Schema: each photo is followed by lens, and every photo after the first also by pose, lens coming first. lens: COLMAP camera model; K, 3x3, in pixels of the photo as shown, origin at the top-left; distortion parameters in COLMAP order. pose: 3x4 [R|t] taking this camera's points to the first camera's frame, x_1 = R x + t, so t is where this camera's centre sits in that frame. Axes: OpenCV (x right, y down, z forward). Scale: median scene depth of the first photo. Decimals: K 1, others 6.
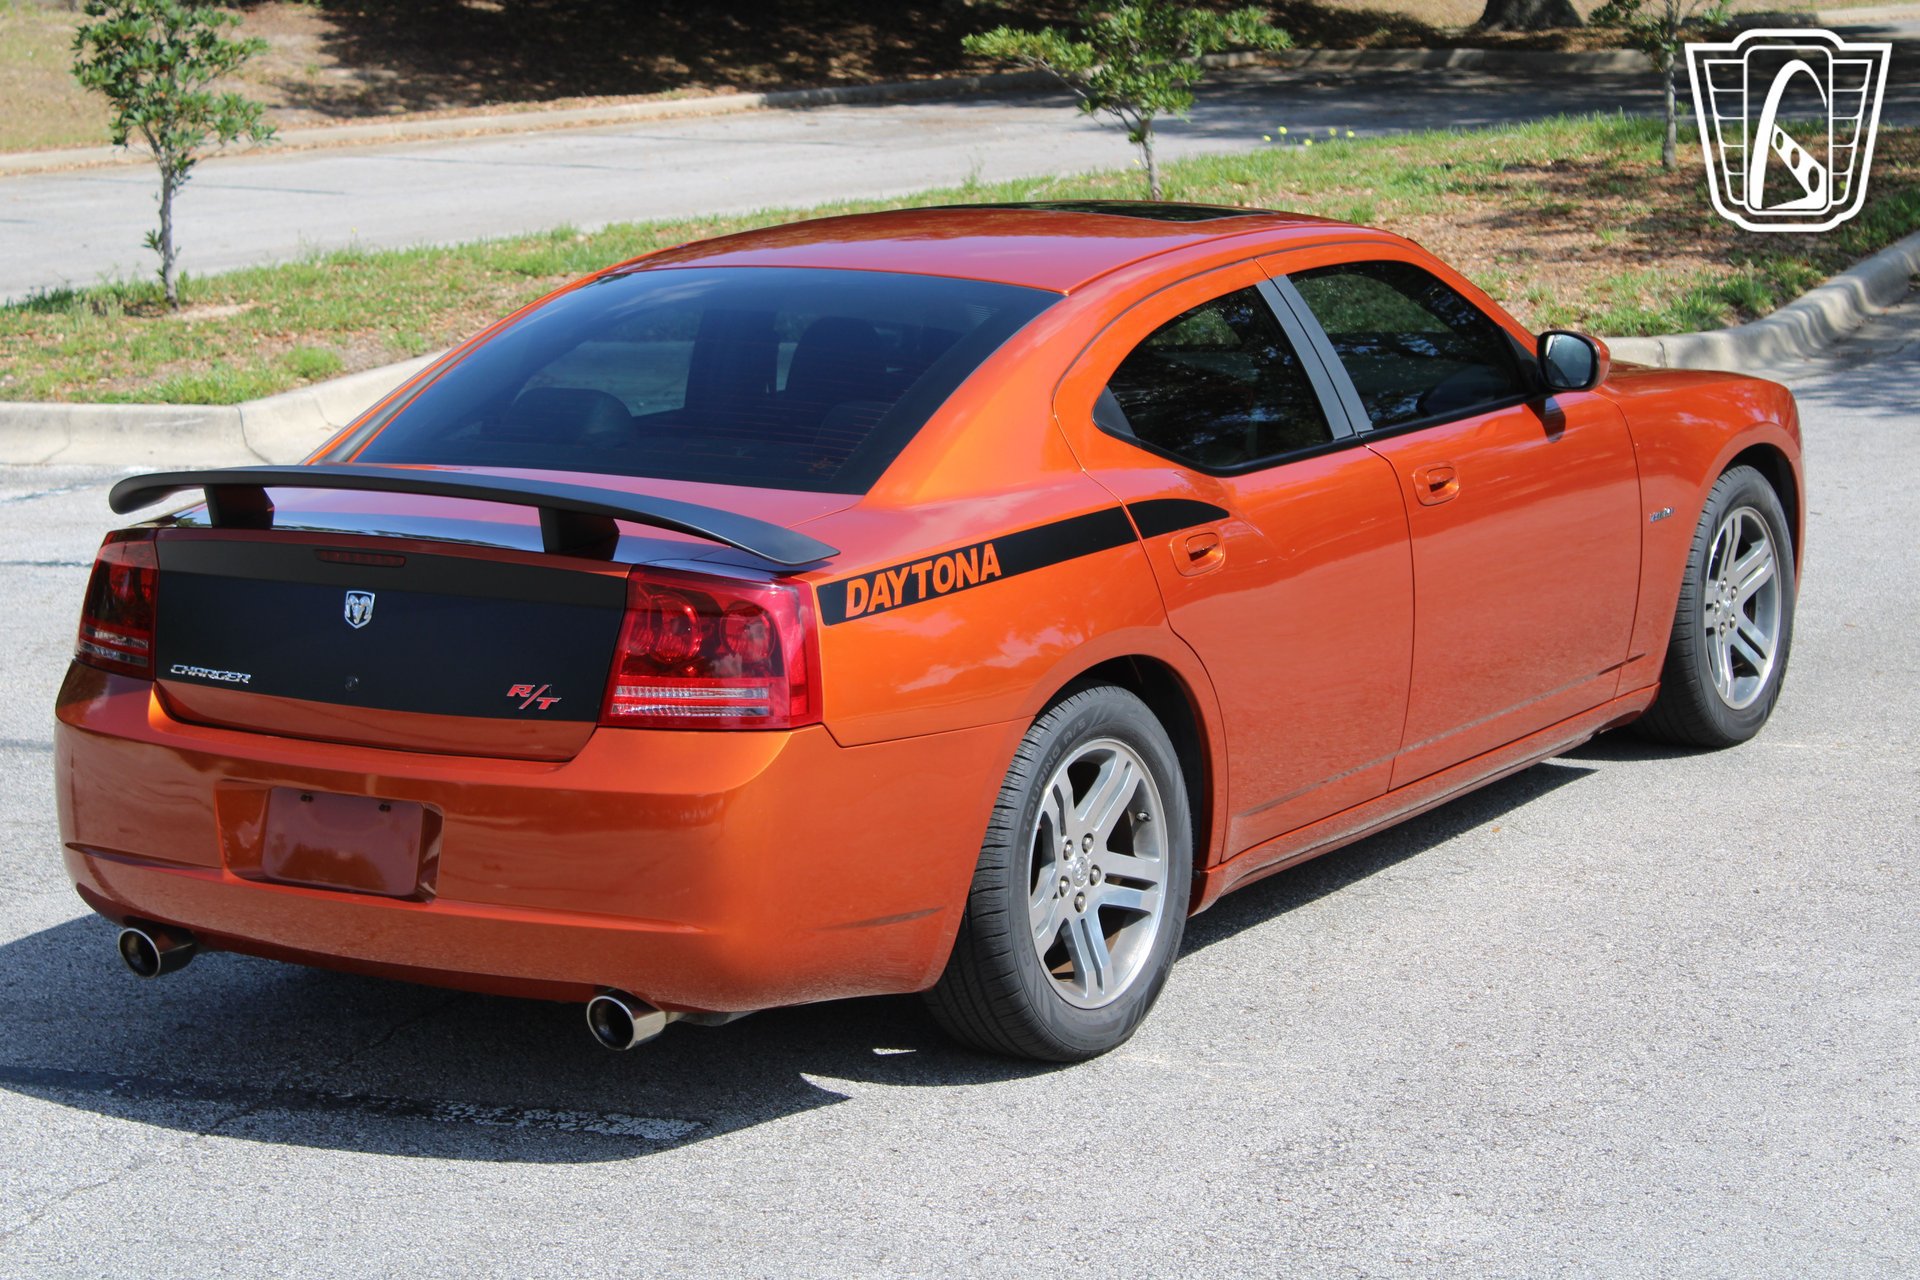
lens RADIAL K [[4434.1, 0, 960.0], [0, 4434.1, 640.0], [0, 0, 1]] dist [0.061709, 0.391214]
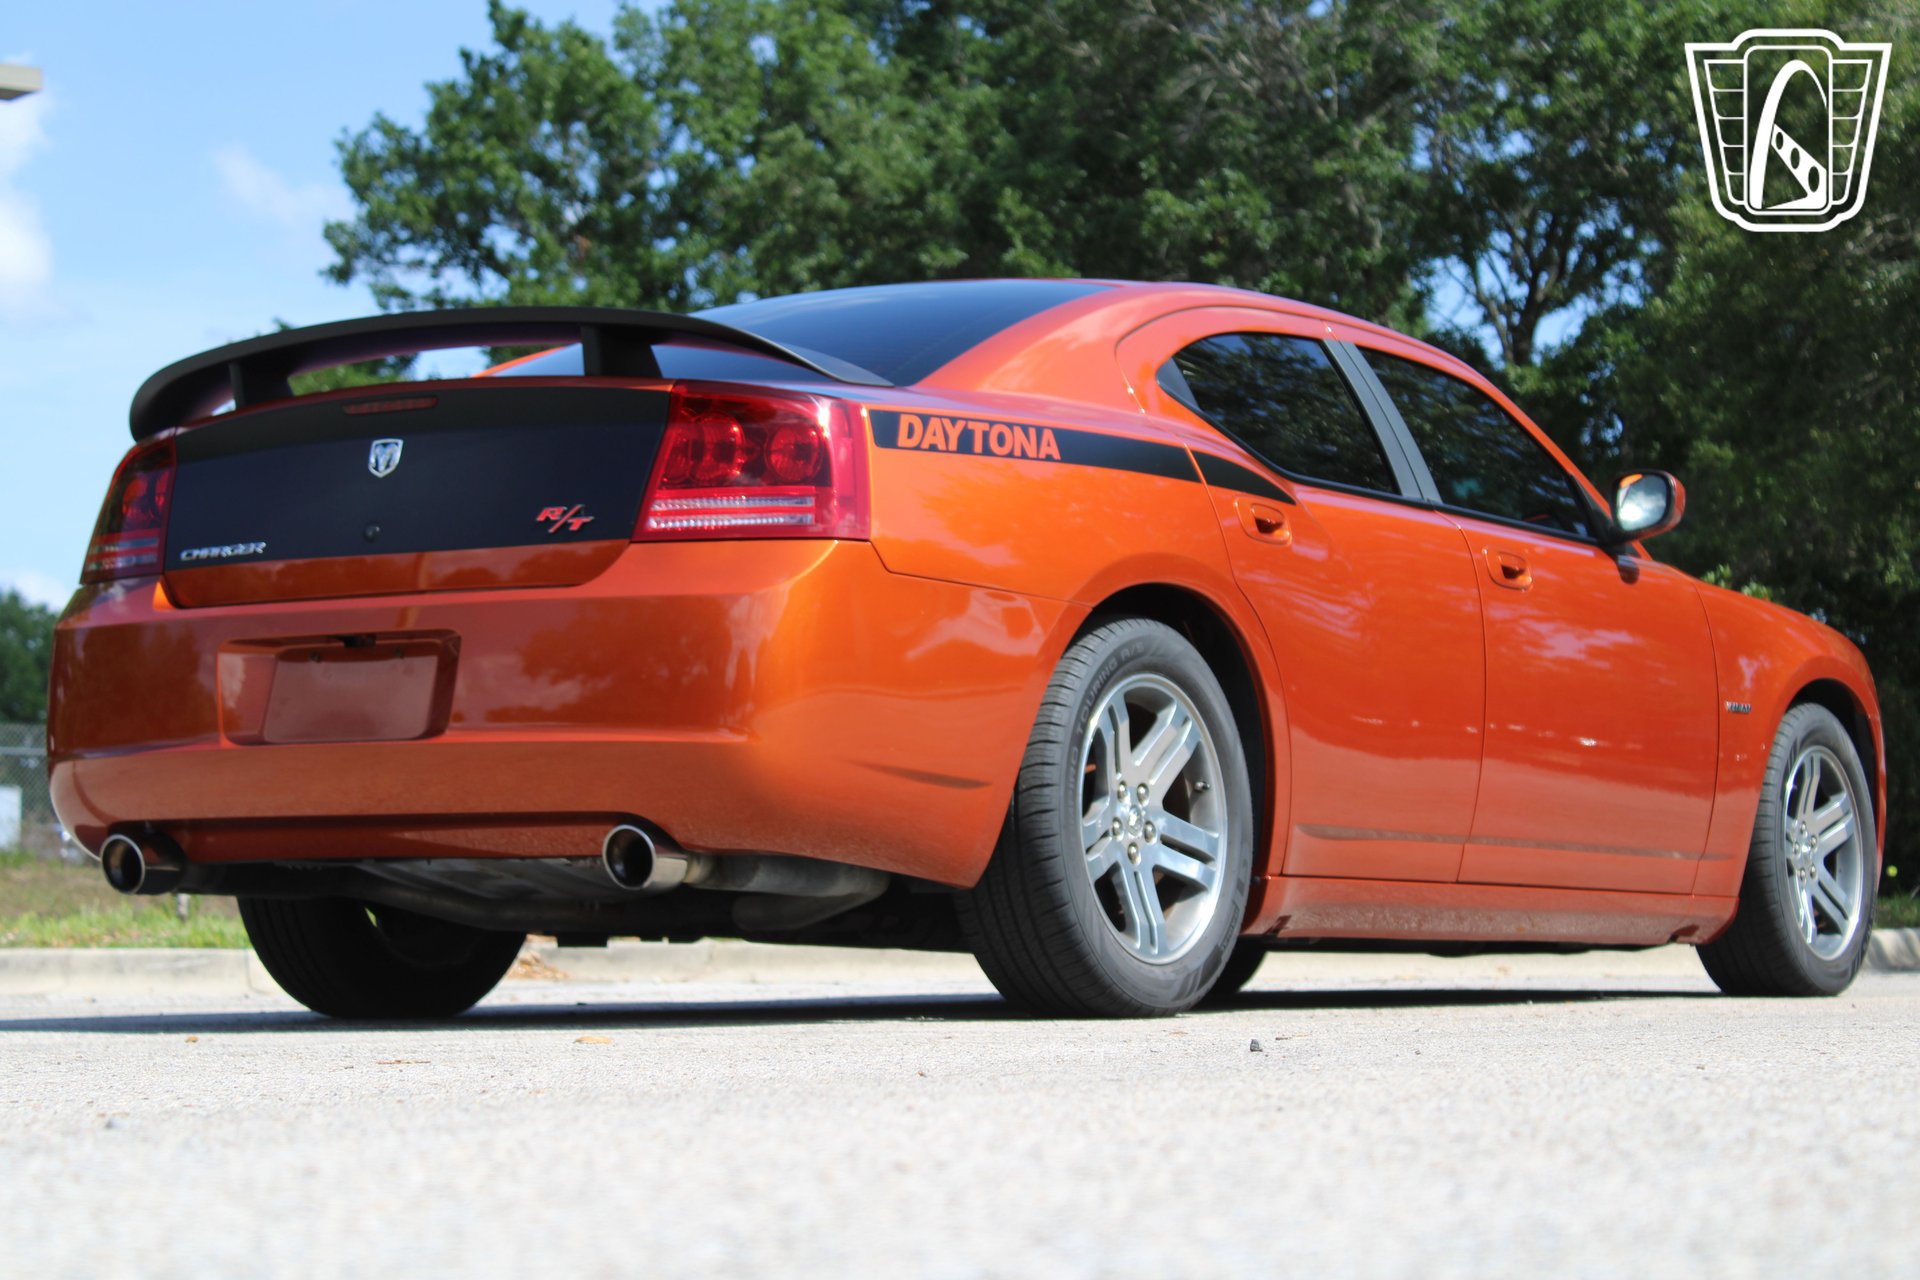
lens RADIAL K [[4457.0, 0, 949.2], [0, 4457.0, 594.3], [0, 0, 1]] dist [0.060623, 0.461579]
pose [[0.999463, 0.031400, -0.009333, -0.004580], [-0.032751, 0.963815, -0.264551, 0.260274], [0.000688, 0.264714, 0.964327, 0.083233]]
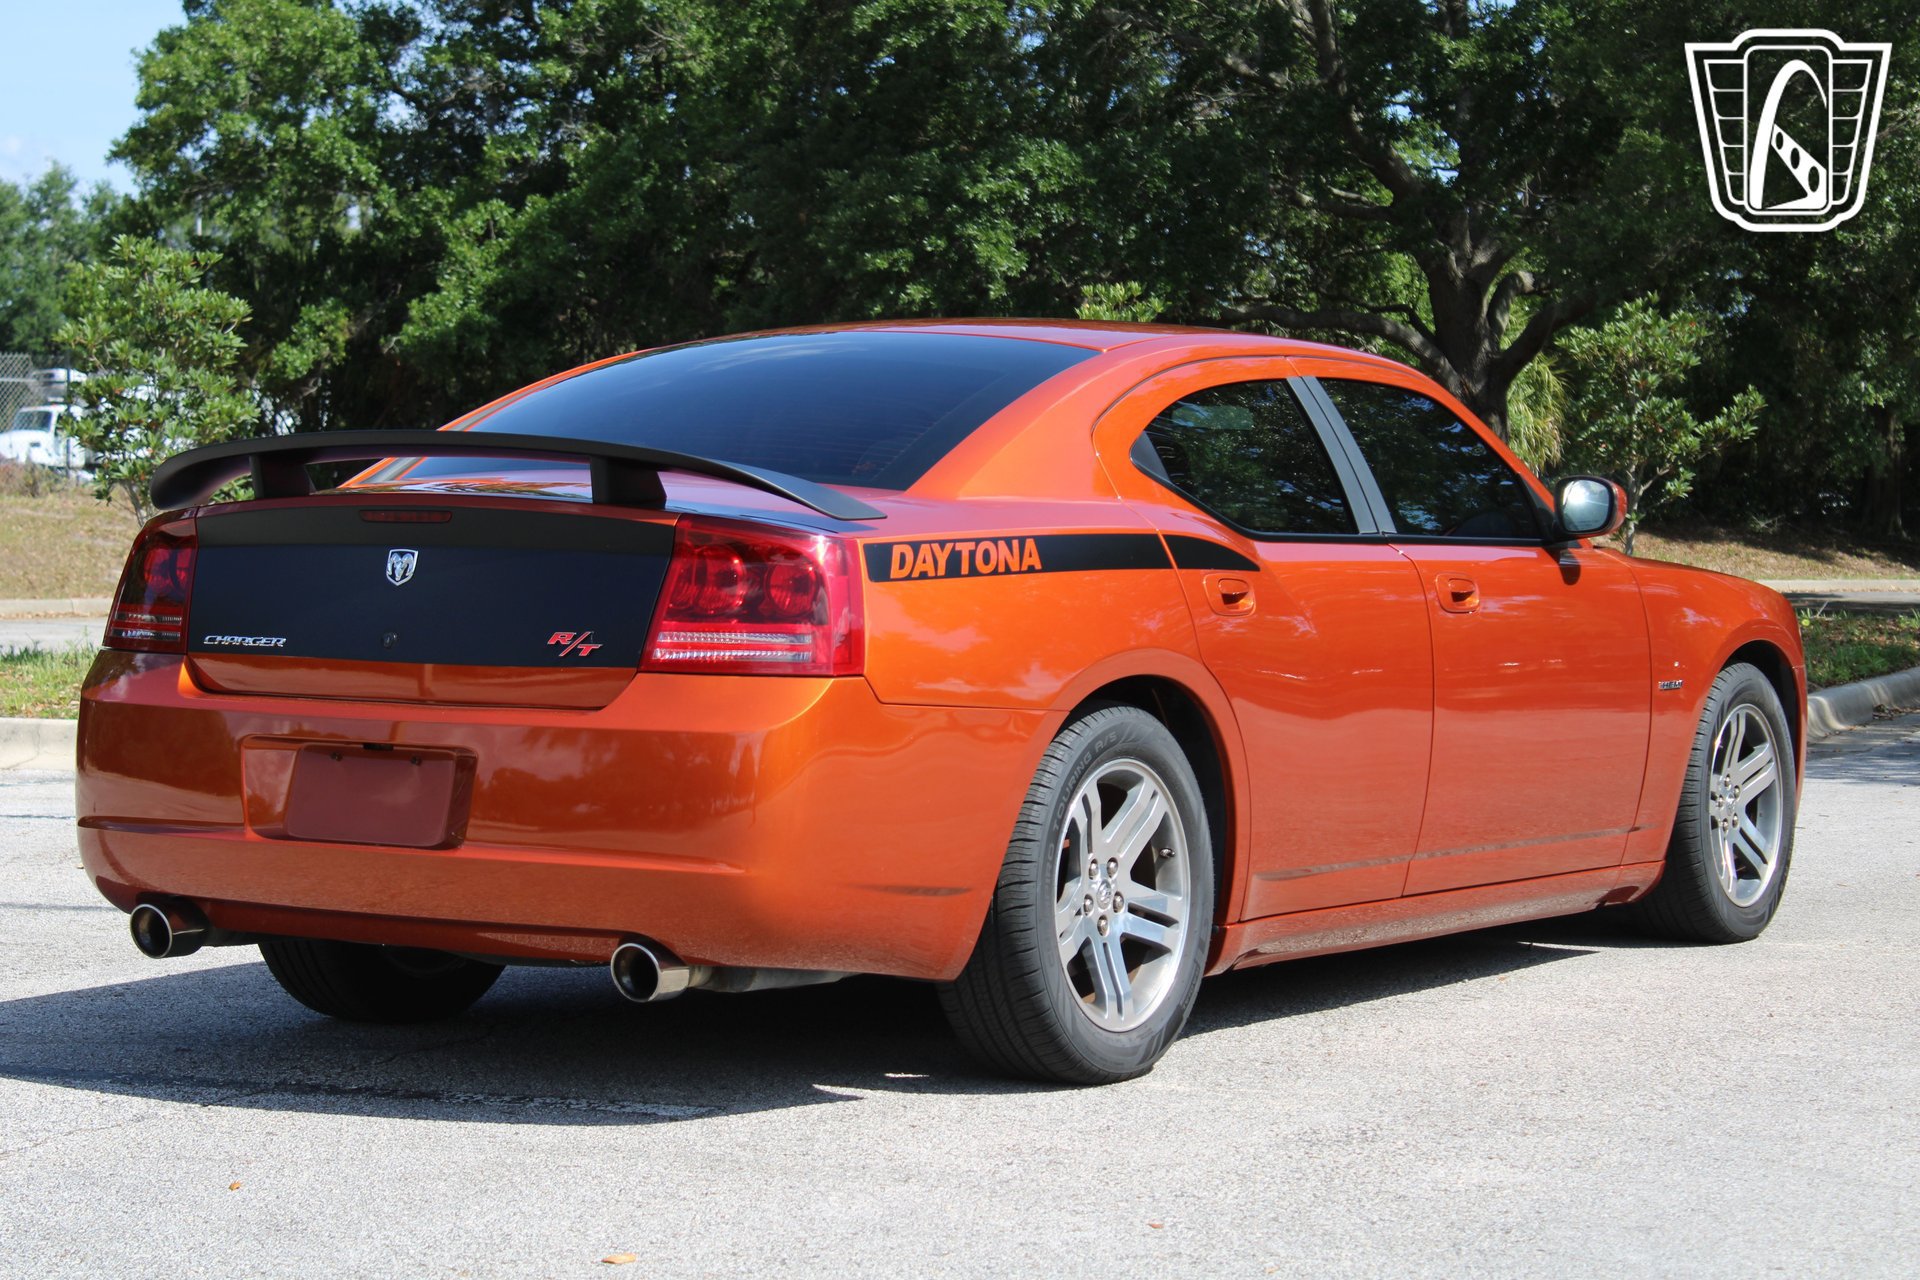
lens RADIAL K [[4457.0, 0, 949.2], [0, 4457.0, 594.3], [0, 0, 1]] dist [0.060623, 0.461579]
pose [[0.998955, 0.043624, 0.013617, -0.024431], [-0.040905, 0.986398, -0.159204, 0.148649], [-0.020377, 0.158481, 0.987152, 0.005096]]
